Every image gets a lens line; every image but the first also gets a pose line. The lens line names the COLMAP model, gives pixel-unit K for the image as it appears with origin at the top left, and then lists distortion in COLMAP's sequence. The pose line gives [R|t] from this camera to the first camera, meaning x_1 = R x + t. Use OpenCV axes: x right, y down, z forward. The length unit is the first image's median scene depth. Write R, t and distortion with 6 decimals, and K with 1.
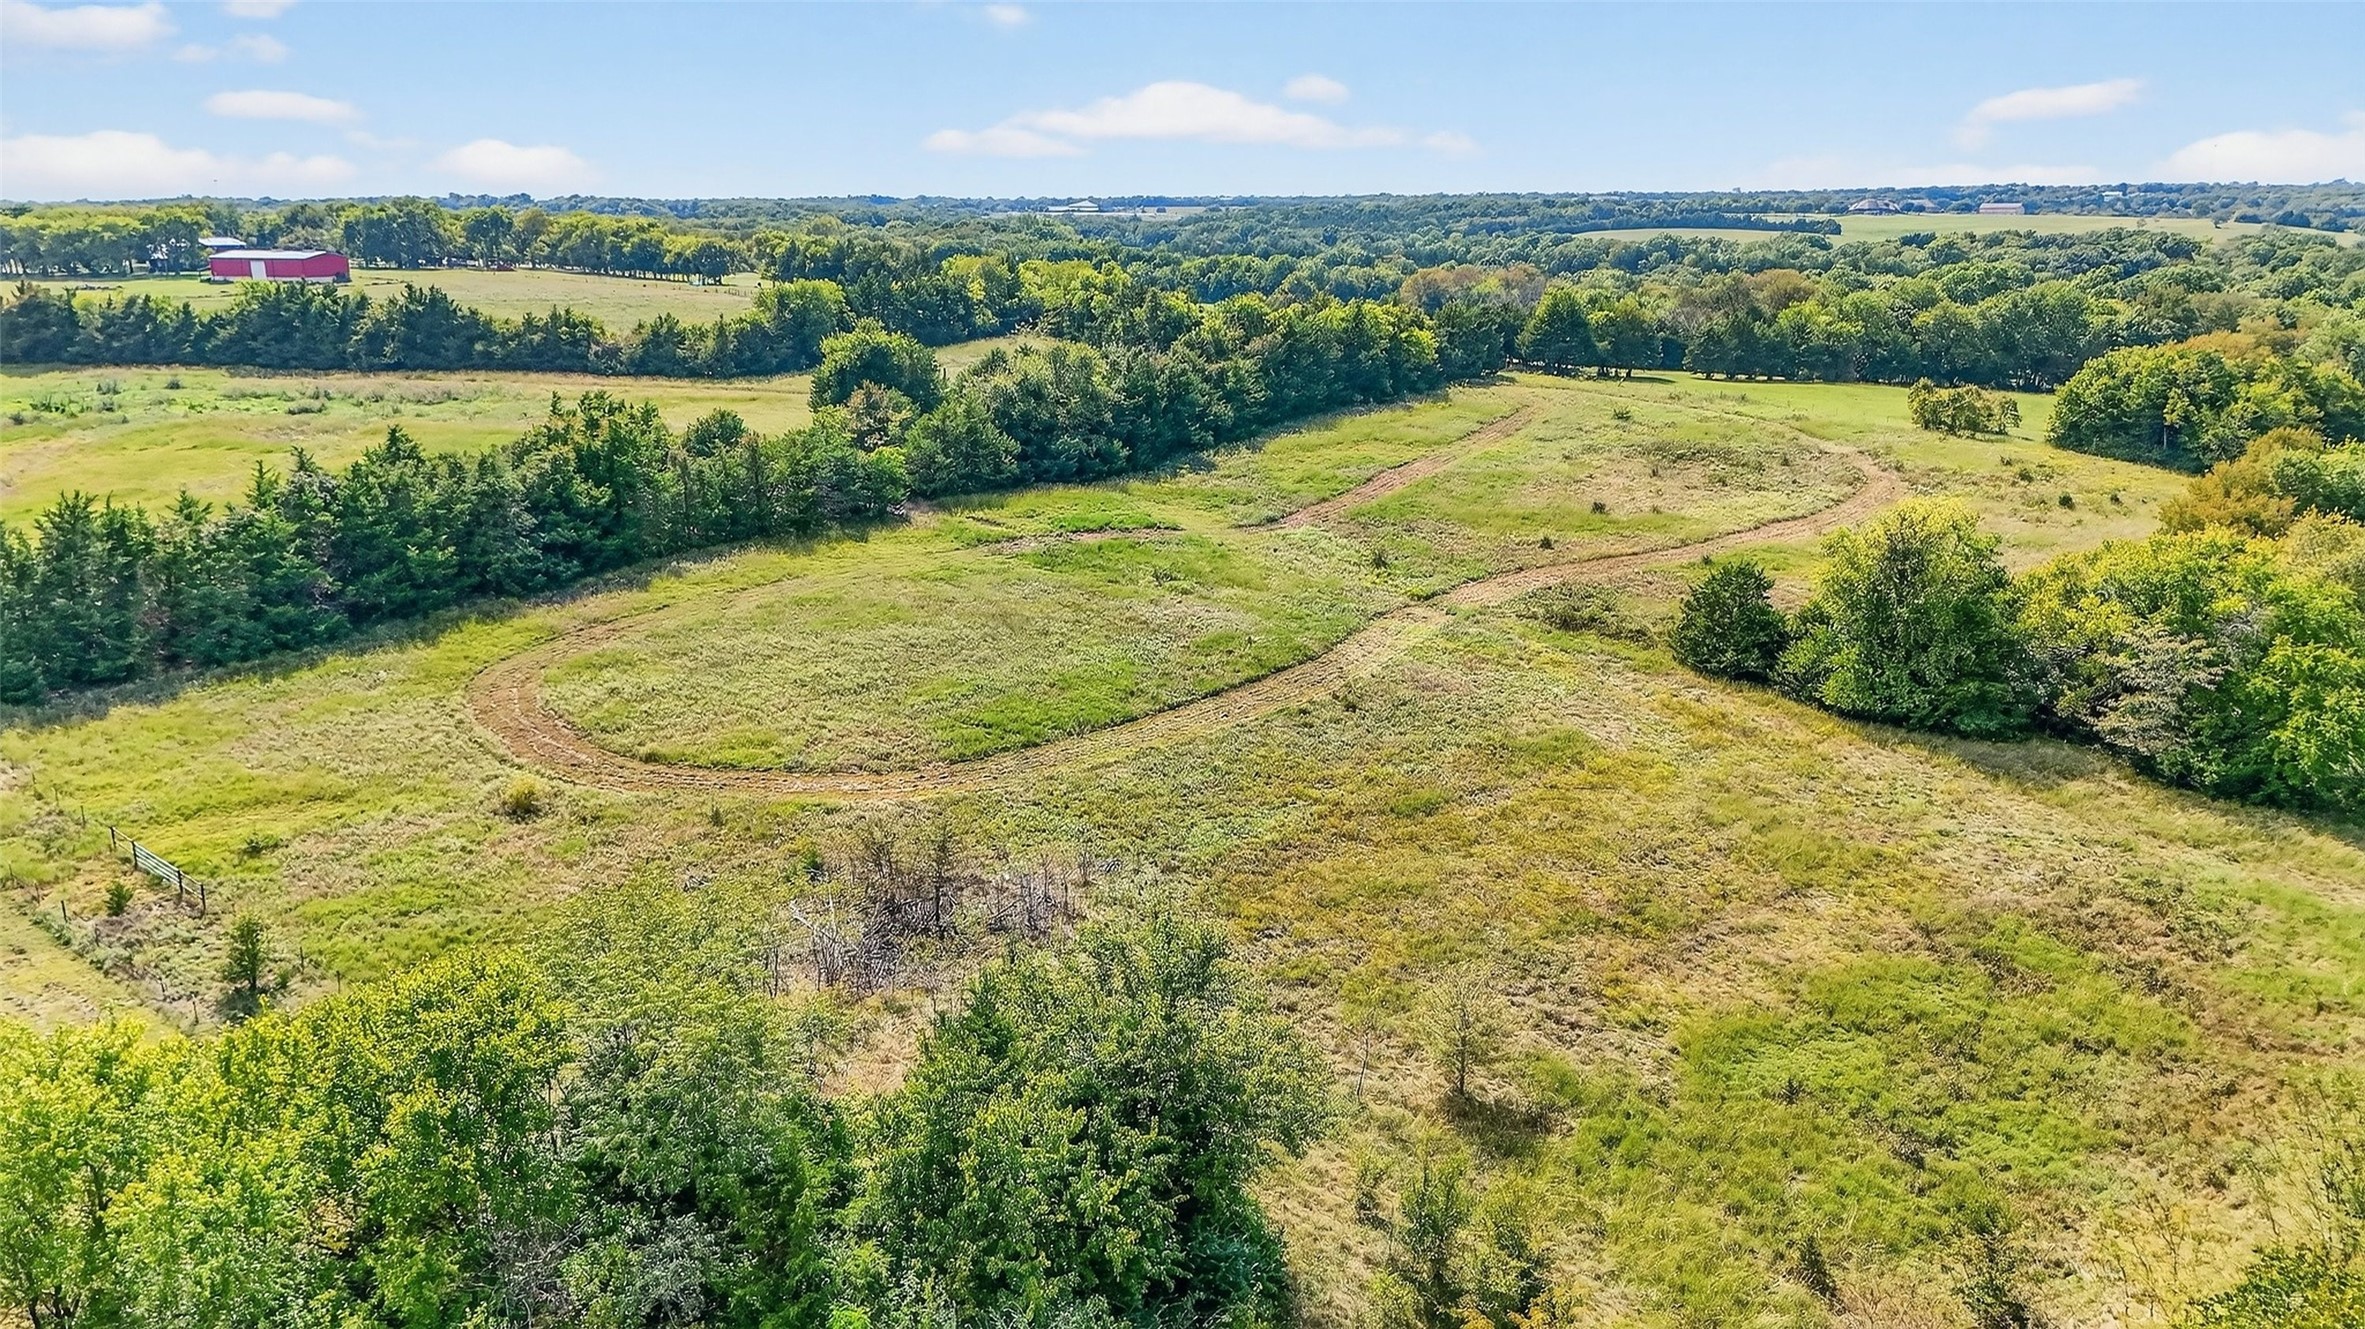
lens RADIAL K [[1746.3, 0, 1189.1], [0, 1746.3, 670.4], [0, 0, 1]] dist [0.072909, -0.069312]
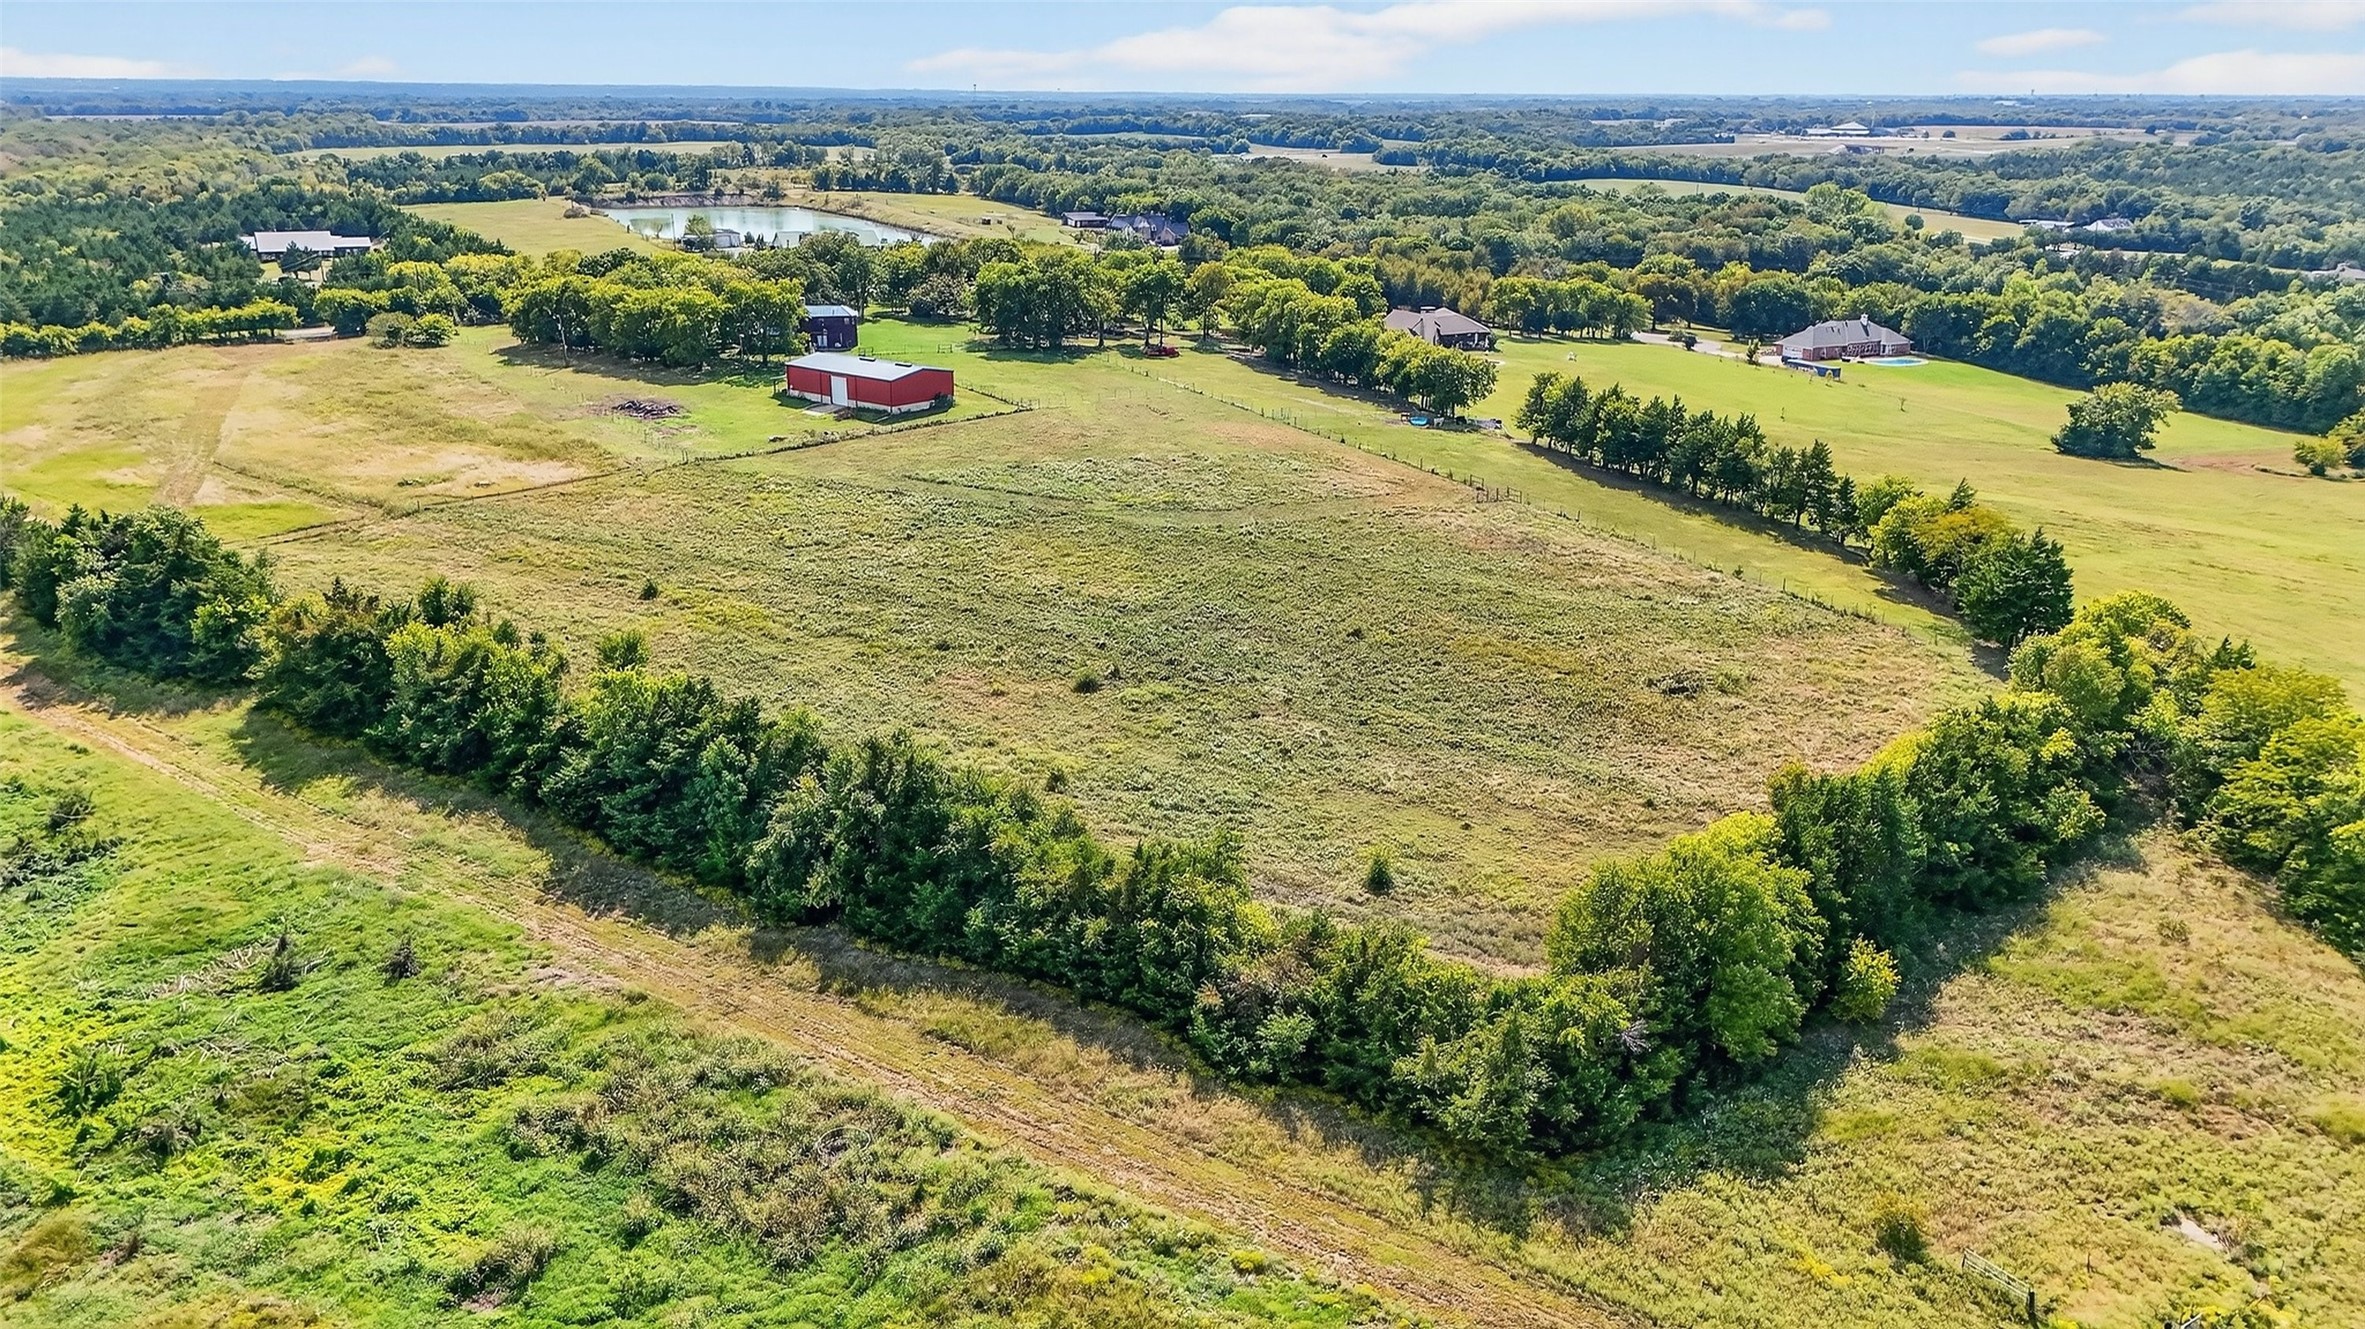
lens RADIAL K [[1746.3, 0, 1187.1], [0, 1746.3, 651.3], [0, 0, 1]] dist [0.072909, -0.069312]
pose [[0.927938, 0.124993, -0.351151, -0.236347], [-0.107772, 0.991830, 0.068250, -0.340053], [0.356813, -0.025488, 0.933828, 0.702506]]
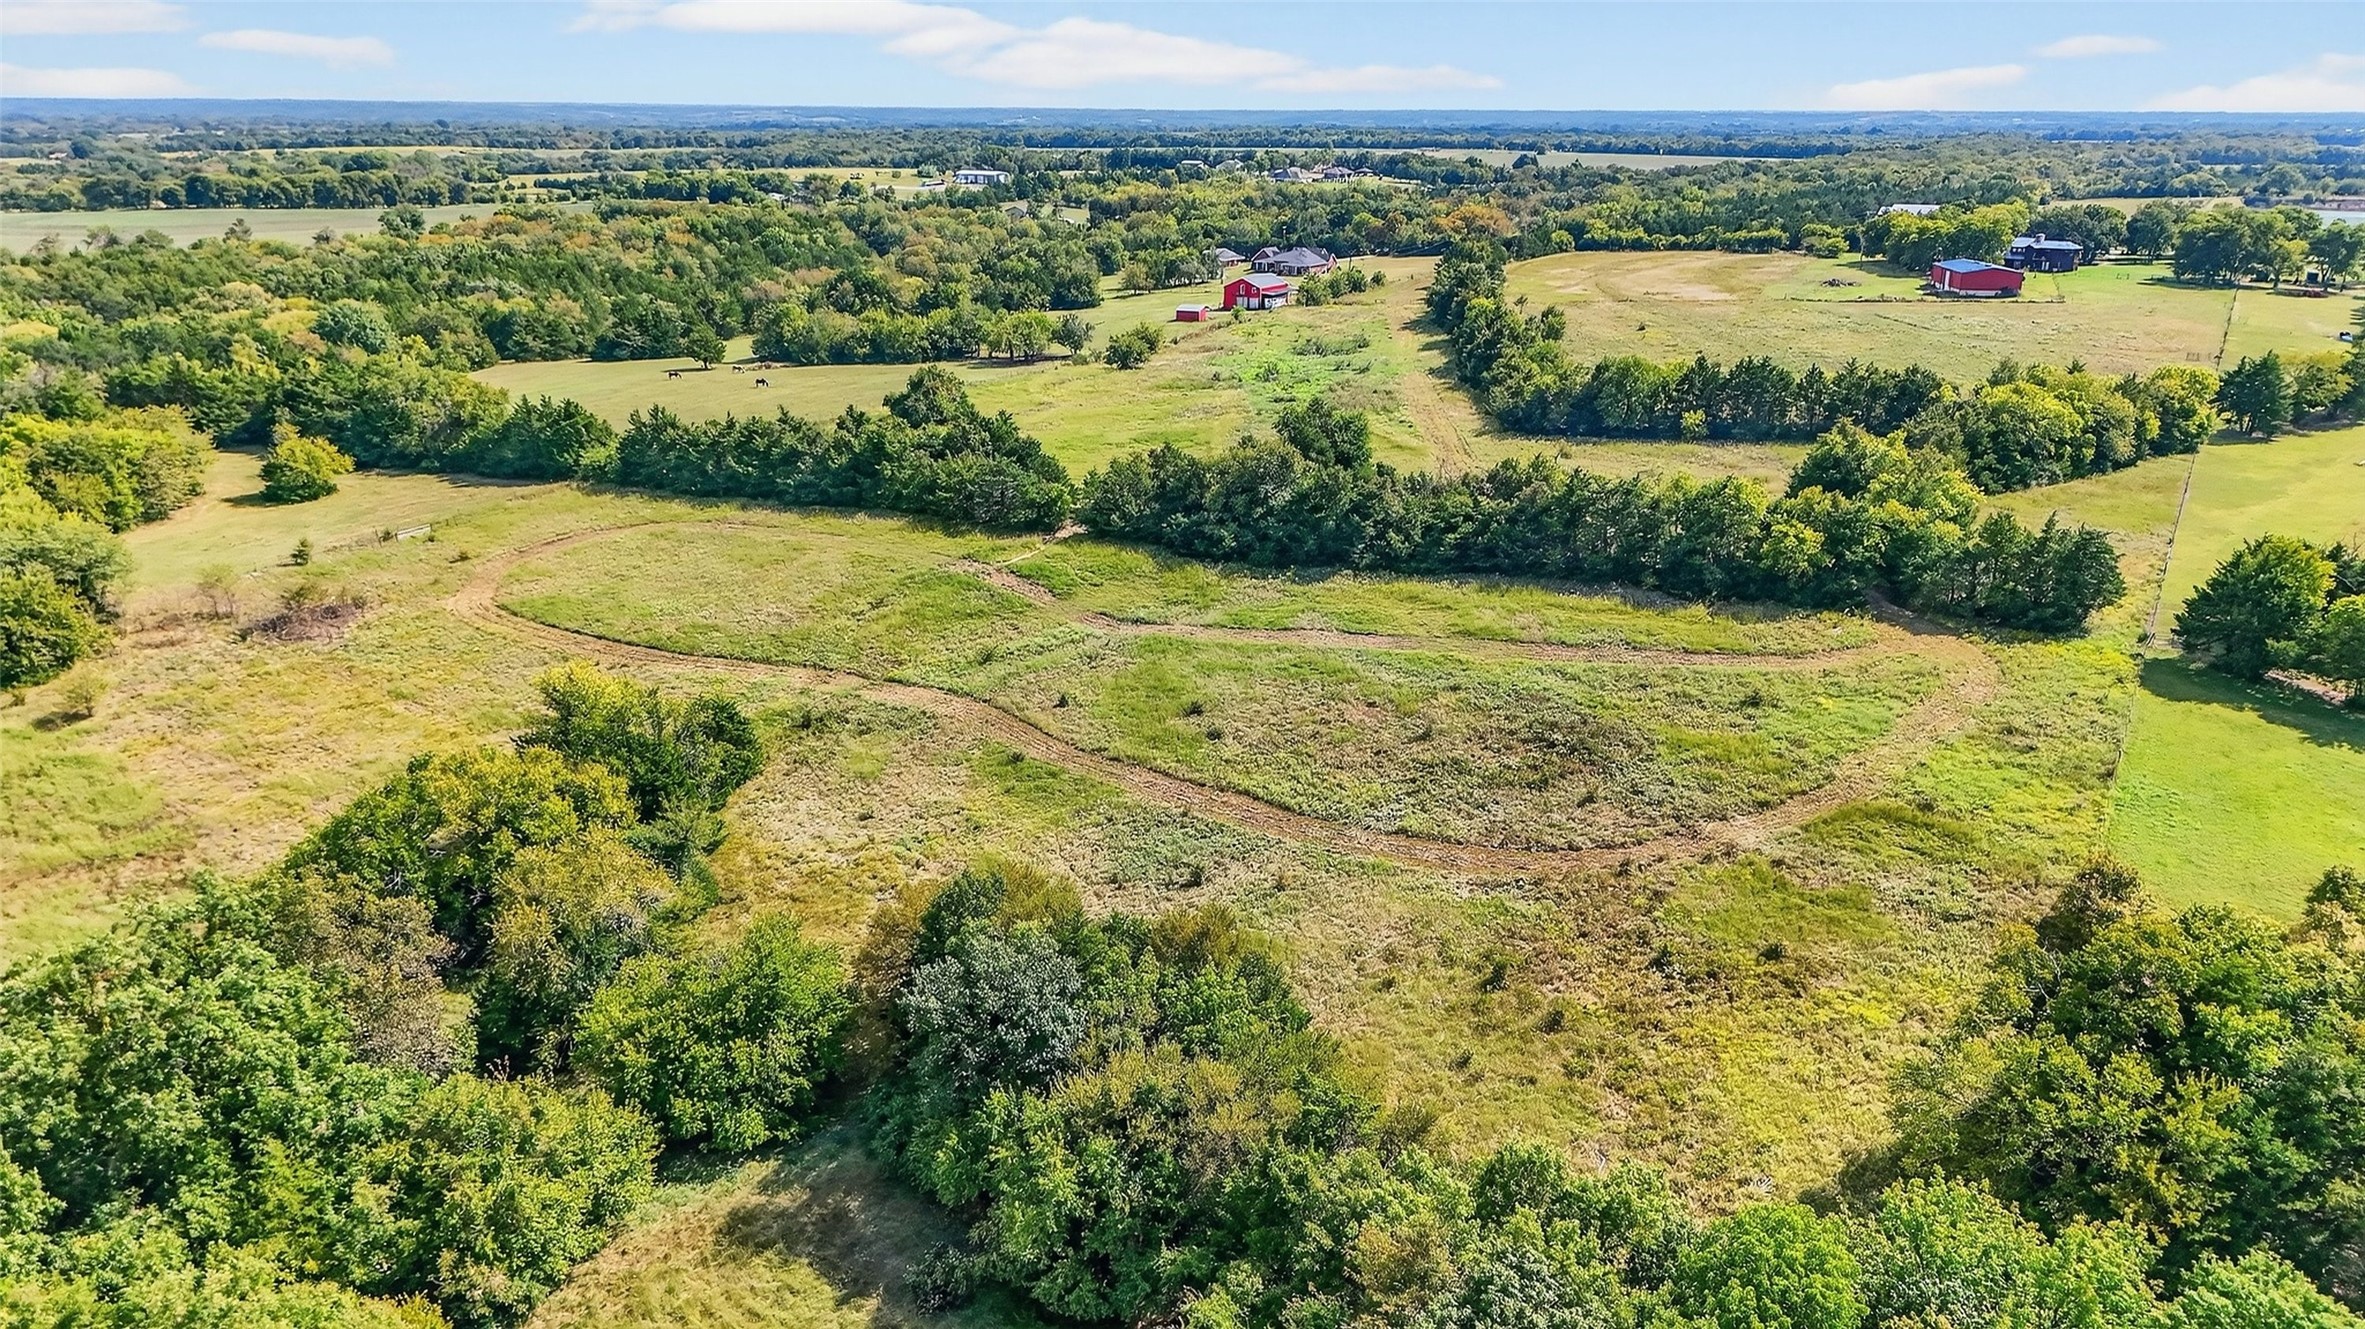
lens RADIAL K [[1746.3, 0, 1187.7], [0, 1746.3, 670.6], [0, 0, 1]] dist [0.072909, -0.069312]
pose [[0.158369, 0.307749, -0.938195, 0.949202], [-0.255687, 0.930557, 0.262083, -0.308065], [0.953700, 0.198379, 0.226059, 0.643525]]
